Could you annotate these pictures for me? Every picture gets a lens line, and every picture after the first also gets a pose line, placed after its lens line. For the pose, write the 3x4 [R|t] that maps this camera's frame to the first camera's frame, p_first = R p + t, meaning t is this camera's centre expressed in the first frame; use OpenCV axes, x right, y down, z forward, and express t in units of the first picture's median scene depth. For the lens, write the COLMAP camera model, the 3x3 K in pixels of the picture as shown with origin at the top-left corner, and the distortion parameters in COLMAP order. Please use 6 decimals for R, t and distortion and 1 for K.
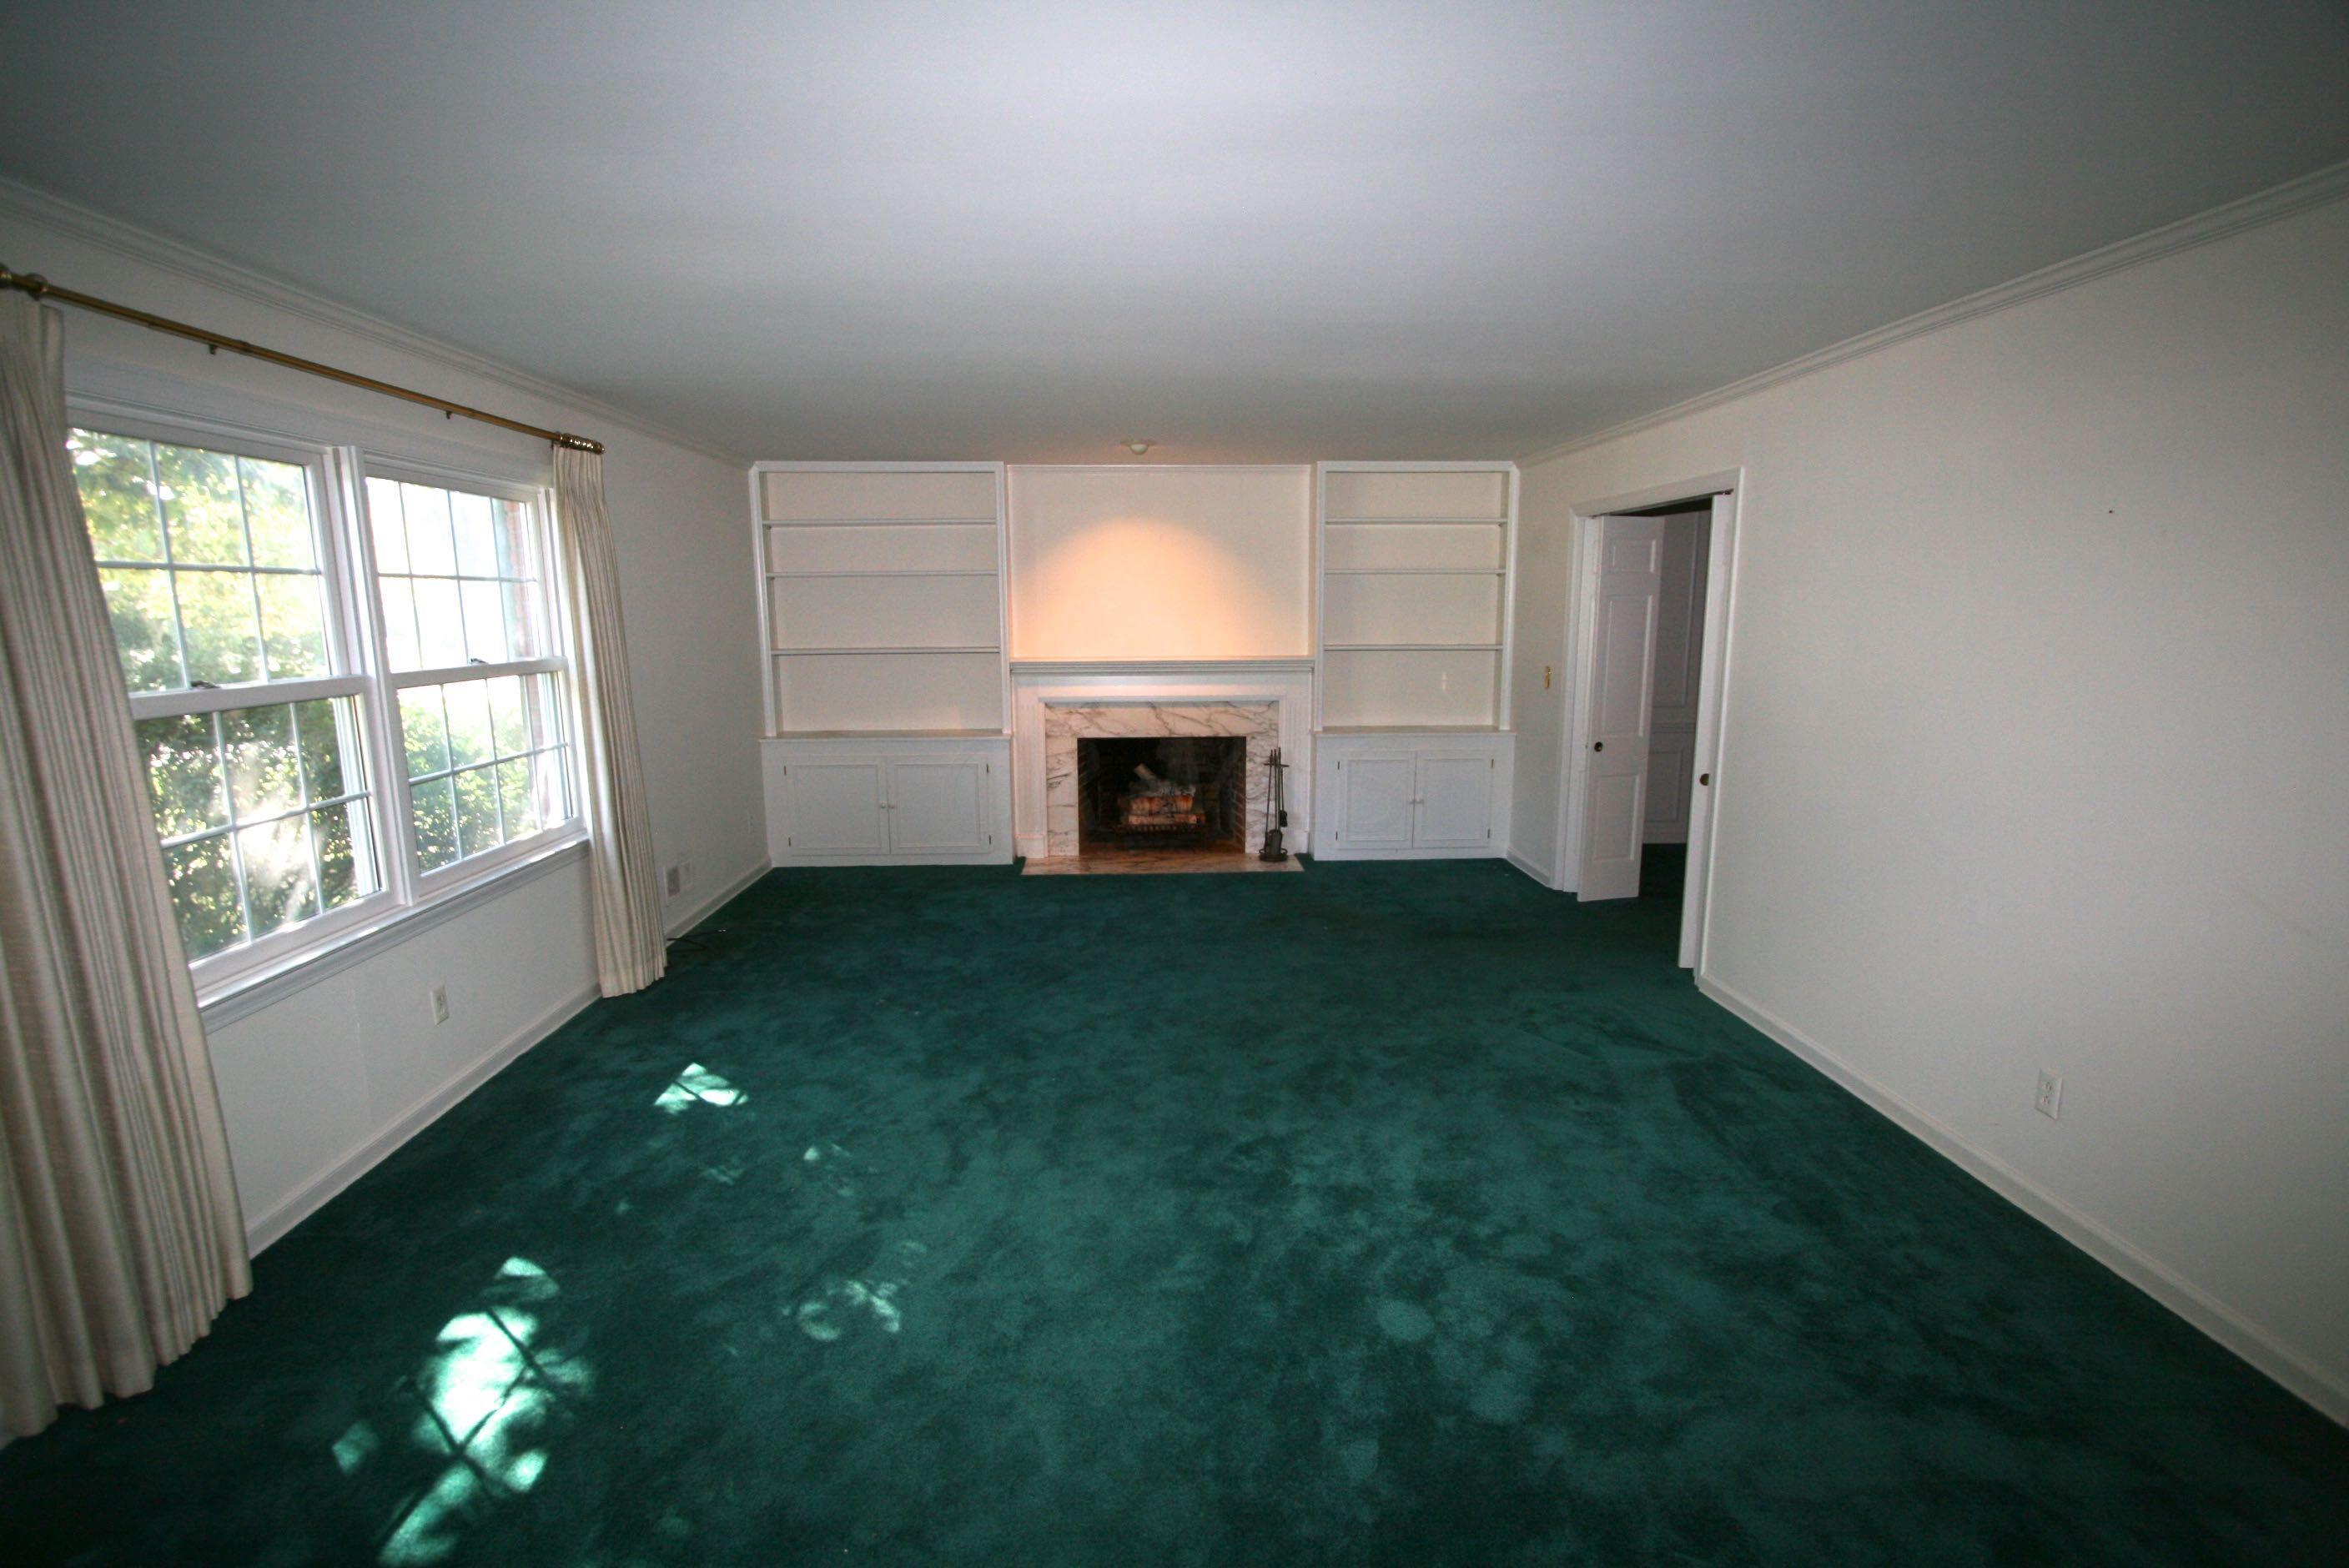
lens RADIAL K [[1088.9, 0, 1162.7], [0, 1088.9, 783.3], [0, 0, 1]] dist [-0.011675, -0.000319]
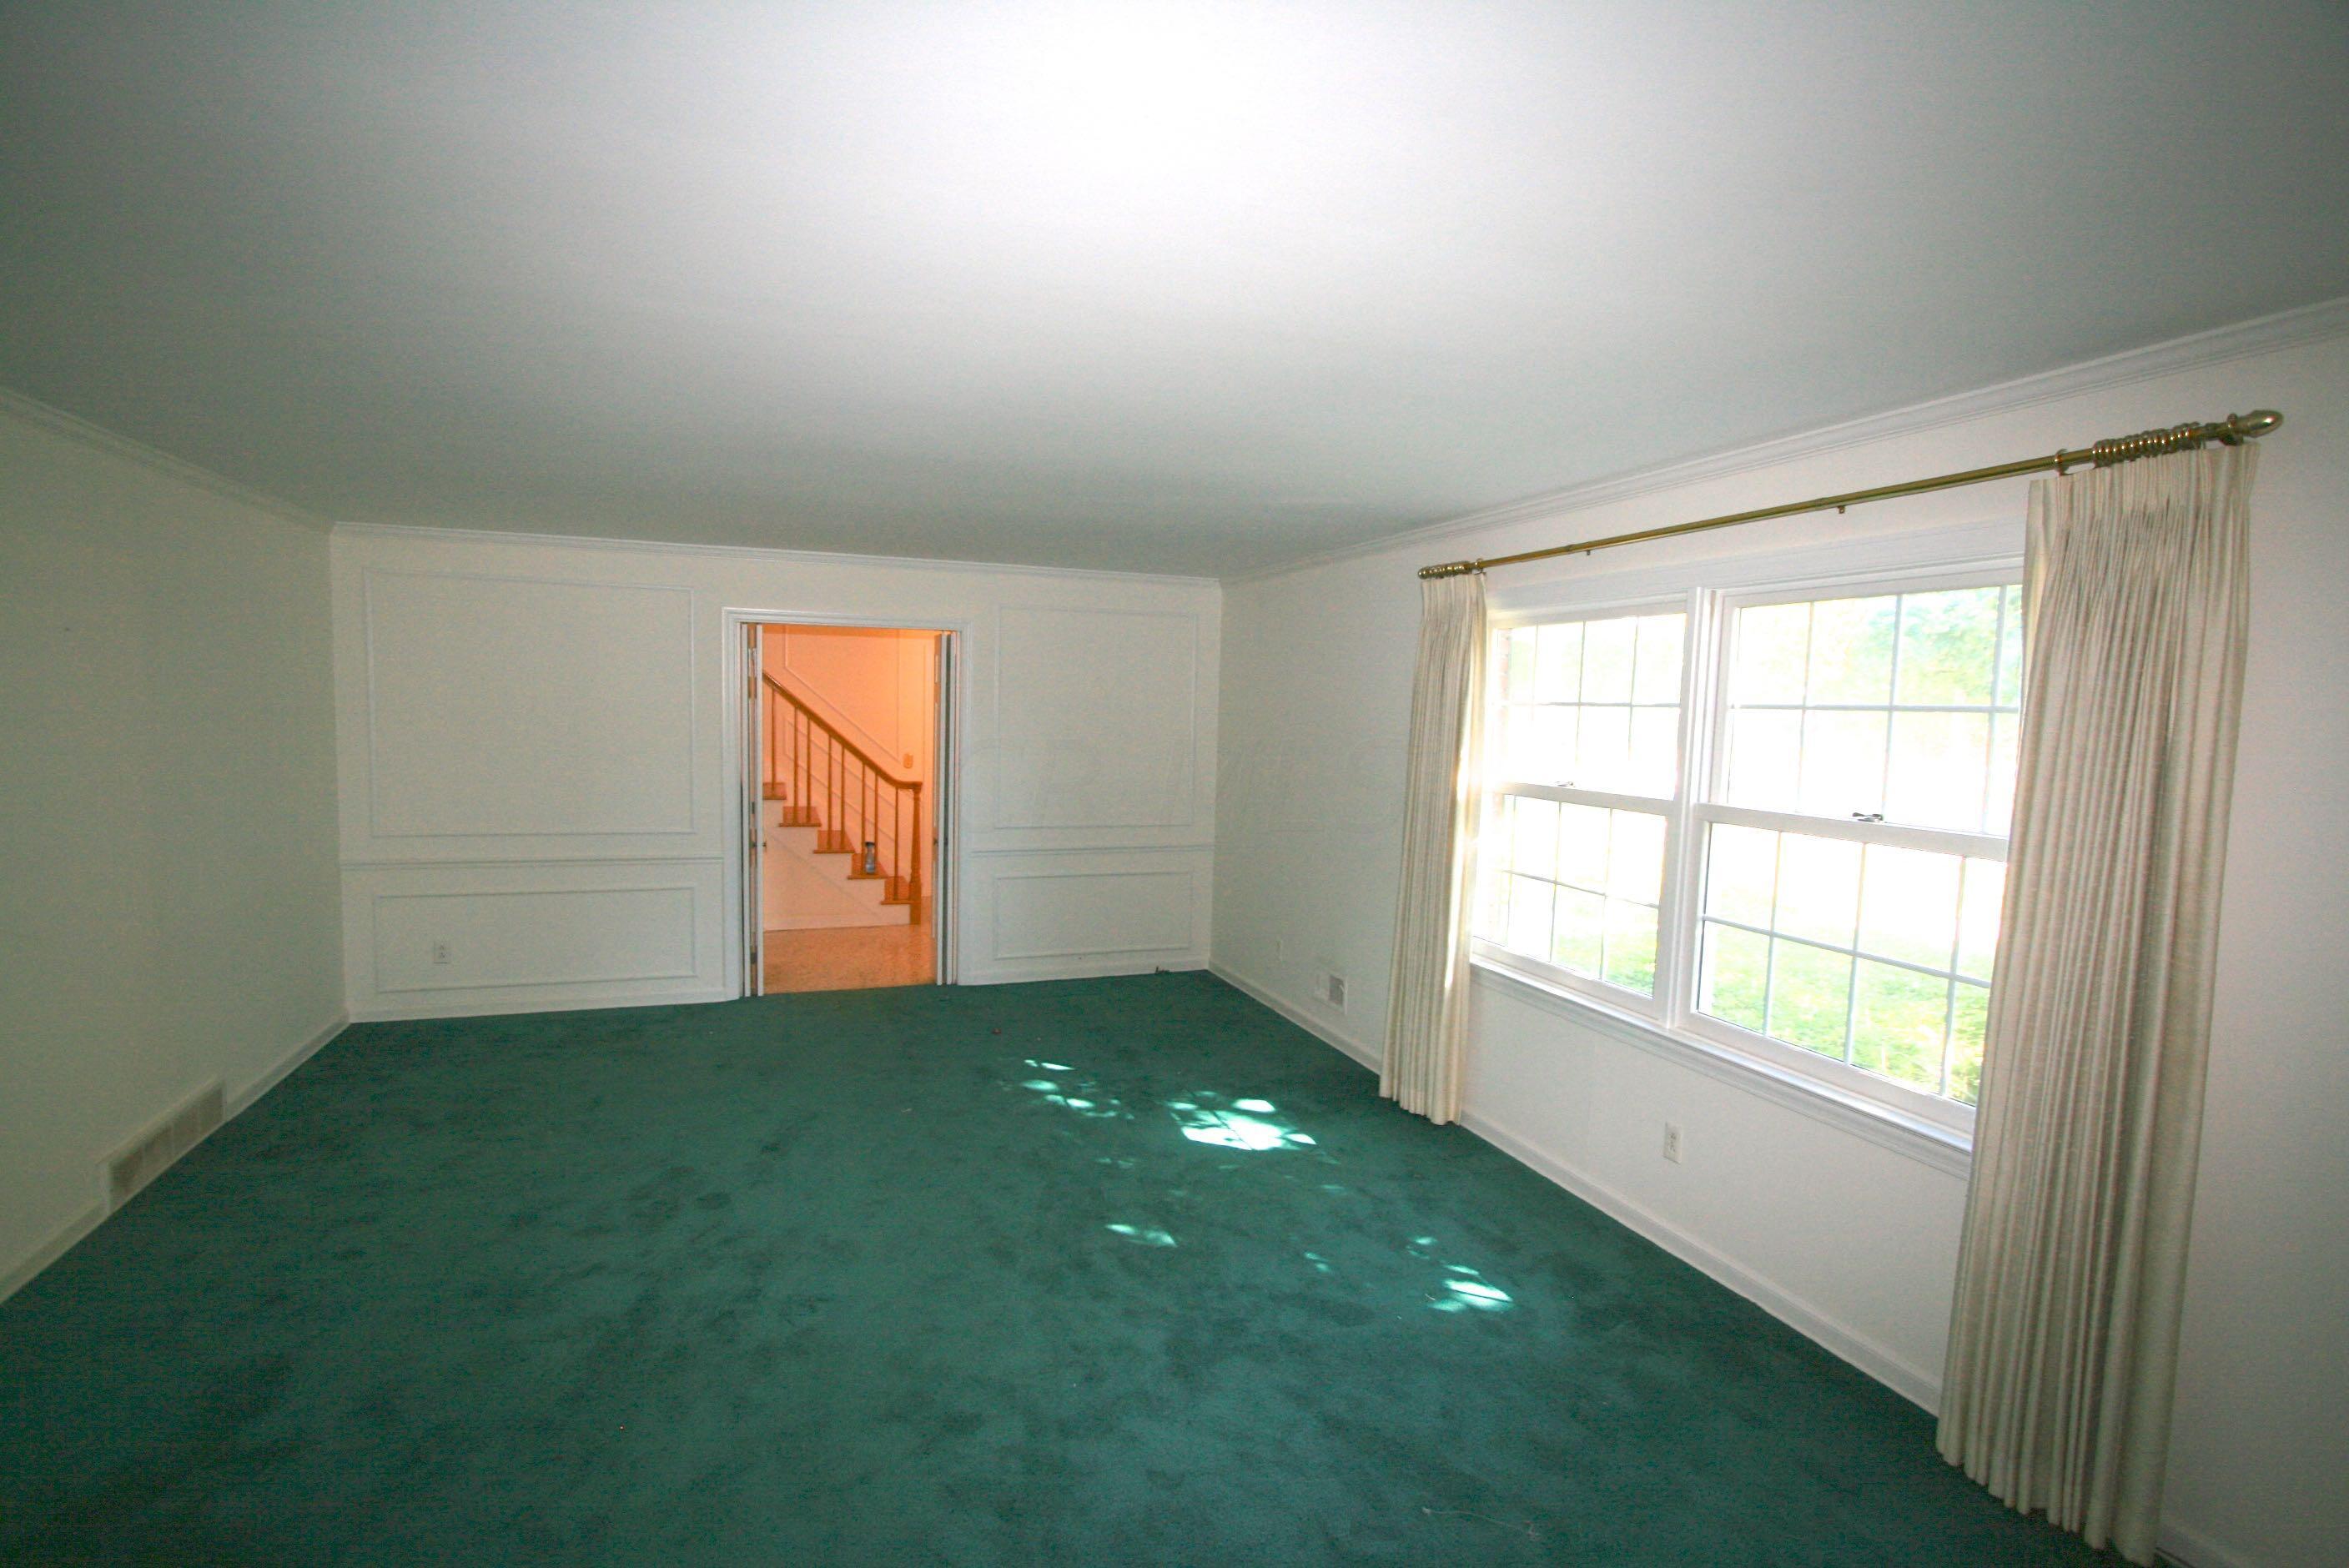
lens RADIAL K [[1088.9, 0, 1162.7], [0, 1088.9, 783.3], [0, 0, 1]] dist [-0.011675, -0.000319]
pose [[-0.951355, 0.011923, -0.307867, 0.075598], [-0.062677, 0.970866, 0.231280, -0.320381], [0.301655, 0.239325, -0.922891, 1.766582]]
